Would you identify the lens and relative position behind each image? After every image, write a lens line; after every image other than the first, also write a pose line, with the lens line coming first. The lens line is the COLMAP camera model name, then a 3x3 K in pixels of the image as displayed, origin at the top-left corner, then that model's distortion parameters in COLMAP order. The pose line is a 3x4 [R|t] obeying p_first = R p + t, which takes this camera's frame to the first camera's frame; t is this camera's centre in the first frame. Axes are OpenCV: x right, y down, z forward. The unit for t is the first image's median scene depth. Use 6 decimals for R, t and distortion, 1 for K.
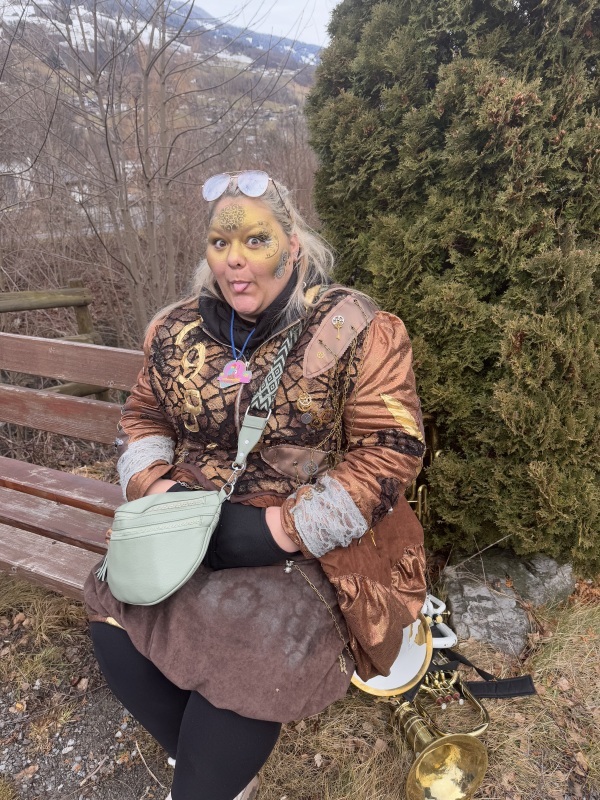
lens RADIAL K [[565.0, 0, 299.7], [0, 565.0, 395.8], [0, 0, 1]] dist [0.095421, 0.000182]
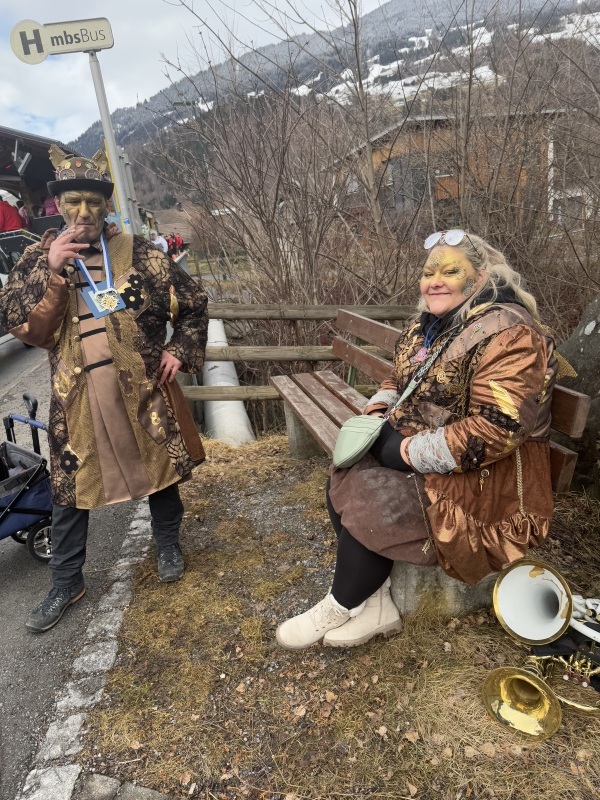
lens RADIAL K [[565.0, 0, 300.5], [0, 565.0, 401.7], [0, 0, 1]] dist [0.095421, 0.000182]
pose [[0.610310, 0.185972, -0.770024, 0.968483], [-0.214268, 0.974573, 0.065548, 0.057616], [0.762634, 0.124987, 0.634639, -0.266744]]
